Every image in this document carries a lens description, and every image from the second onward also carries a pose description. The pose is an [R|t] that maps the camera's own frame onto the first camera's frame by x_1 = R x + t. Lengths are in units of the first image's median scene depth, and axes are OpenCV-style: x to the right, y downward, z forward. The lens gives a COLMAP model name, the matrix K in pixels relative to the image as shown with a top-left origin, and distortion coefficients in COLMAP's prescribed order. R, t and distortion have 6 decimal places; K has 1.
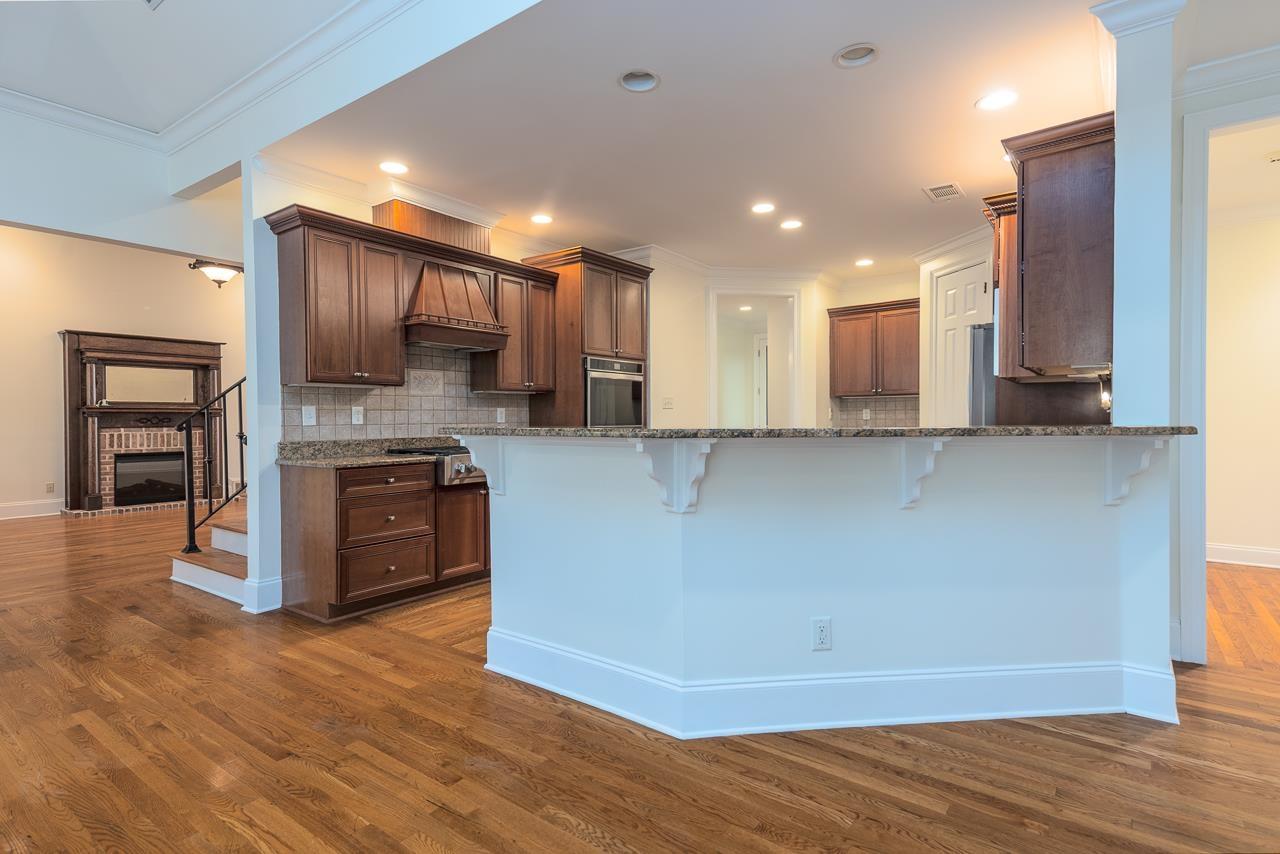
lens RADIAL K [[624.2, 0, 664.0], [0, 624.2, 419.3], [0, 0, 1]] dist [0.049095, -0.022666]
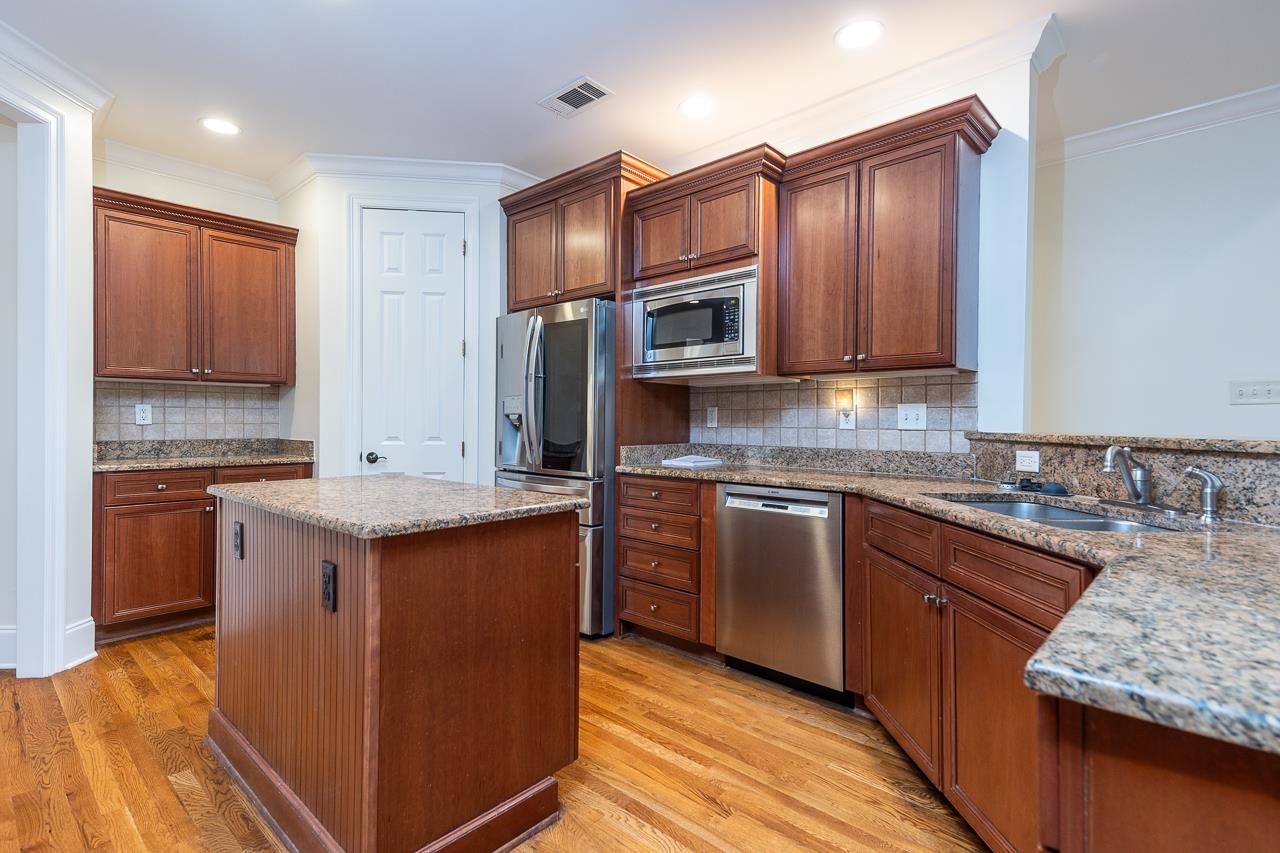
lens RADIAL K [[606.4, 0, 640.0], [0, 606.4, 426.5], [0, 0, 1]] dist [0.051673, -0.020861]
pose [[0.133082, -0.009496, 0.991060, -0.348769], [-0.000846, 0.999953, 0.009694, -0.007630], [-0.991105, -0.002129, 0.133067, 1.299107]]
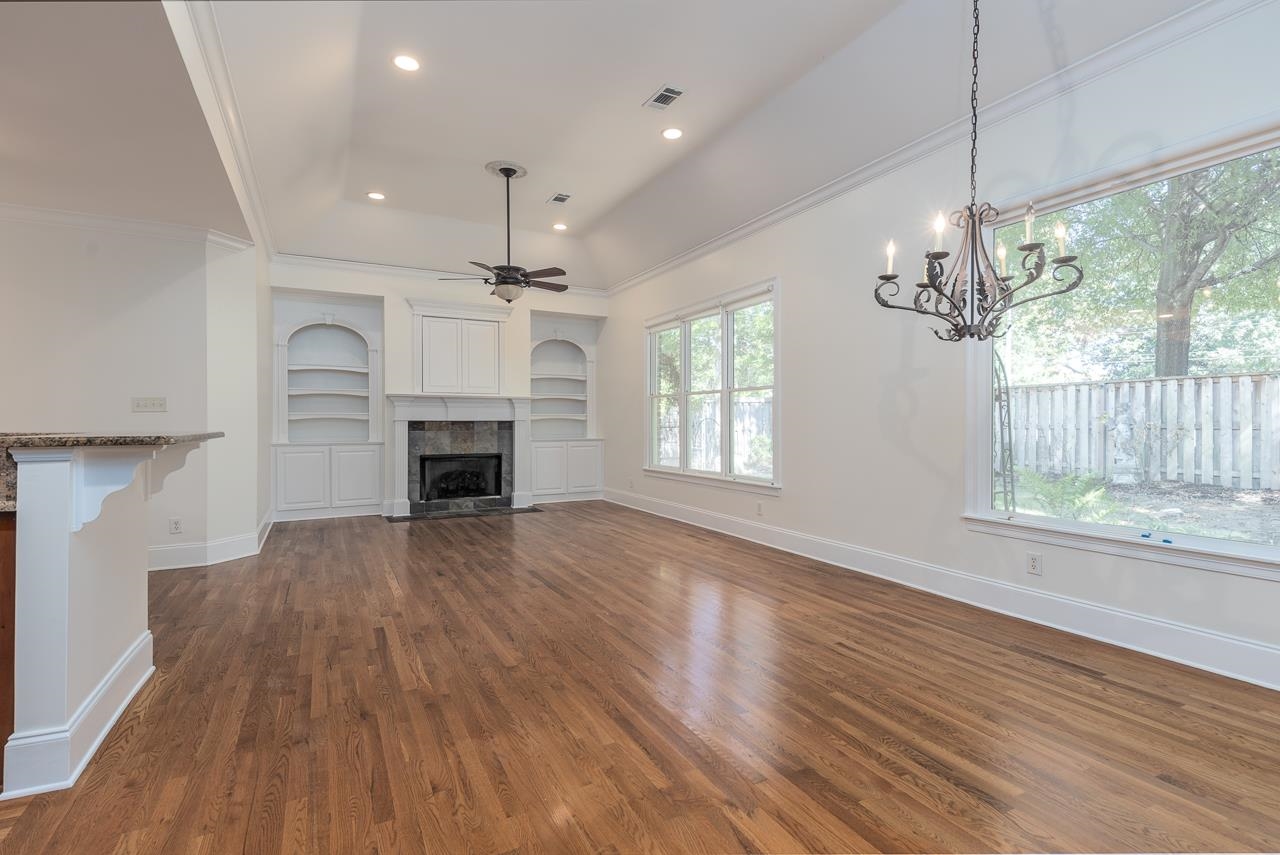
lens RADIAL K [[599.9, 0, 640.0], [0, 599.9, 427.5], [0, 0, 1]] dist [0.050726, -0.020615]
pose [[-0.882984, -0.004648, 0.469380, -1.142653], [0.002152, 0.999900, 0.013950, -0.012211], [-0.469398, 0.013327, -0.882886, 1.282891]]
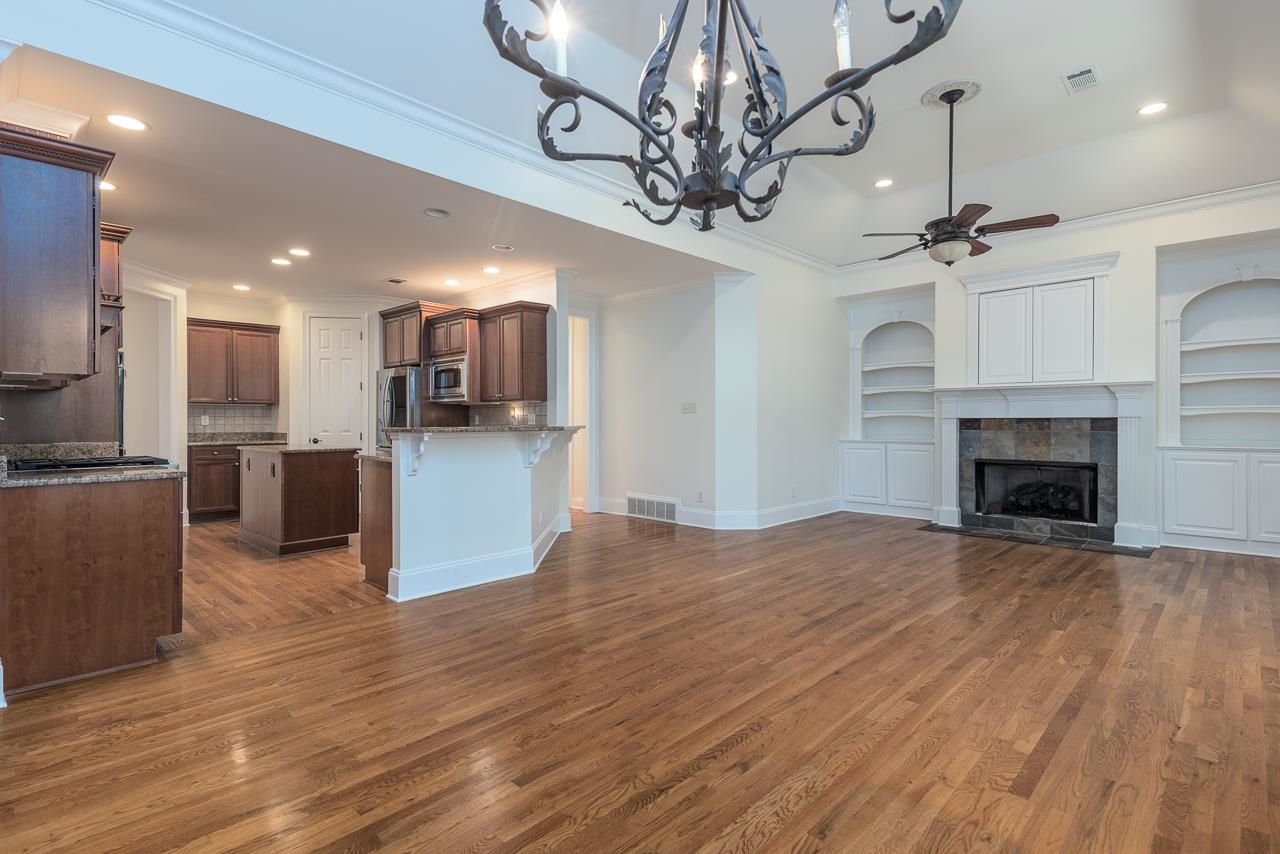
lens RADIAL K [[606.4, 0, 640.0], [0, 606.4, 427.0], [0, 0, 1]] dist [0.051673, -0.020861]
pose [[0.156789, -0.010098, 0.987580, -1.512177], [0.006414, 0.999937, 0.009206, -0.003316], [-0.987611, 0.004891, 0.156844, 0.255626]]
